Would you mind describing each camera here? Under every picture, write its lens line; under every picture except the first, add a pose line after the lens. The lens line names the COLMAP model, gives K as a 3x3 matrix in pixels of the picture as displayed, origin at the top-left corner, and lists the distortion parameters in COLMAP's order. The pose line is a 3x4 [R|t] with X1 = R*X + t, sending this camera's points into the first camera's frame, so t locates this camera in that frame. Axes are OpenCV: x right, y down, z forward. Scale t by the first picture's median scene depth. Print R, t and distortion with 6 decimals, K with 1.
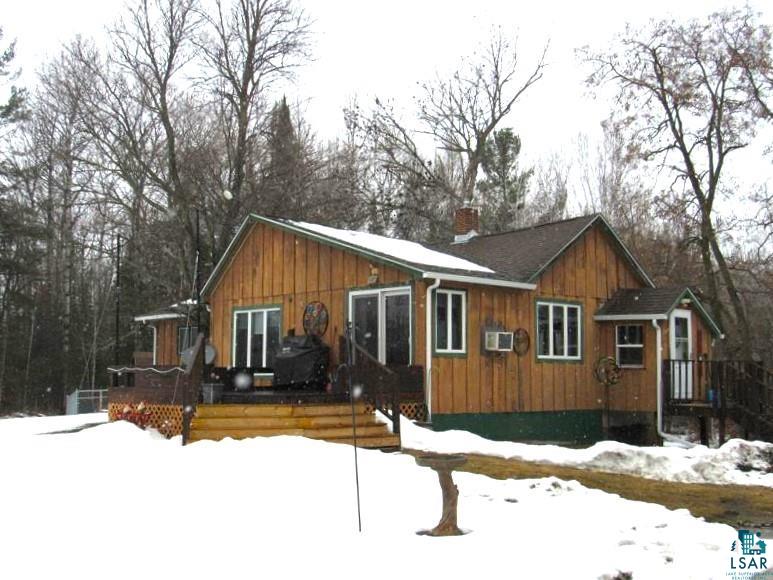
lens RADIAL K [[993.5, 0, 386.5], [0, 993.5, 290.0], [0, 0, 1]] dist [-0.042617, -0.042996]
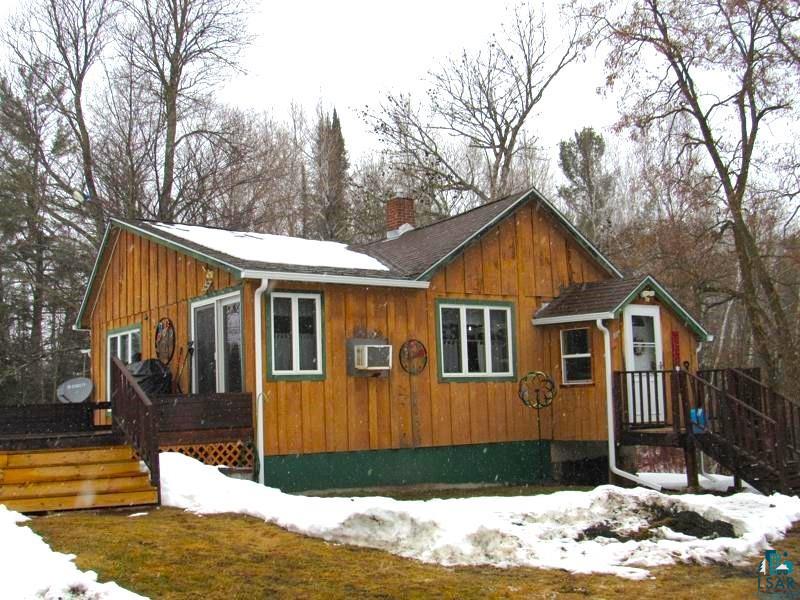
lens RADIAL K [[994.6, 0, 400.0], [0, 994.6, 300.0], [0, 0, 1]] dist [-0.055156, 0.008906]
pose [[0.988986, -0.052530, -0.138374, 0.225636], [0.050079, 0.998522, -0.021139, 0.023147], [0.139280, 0.013976, 0.990154, 0.223144]]
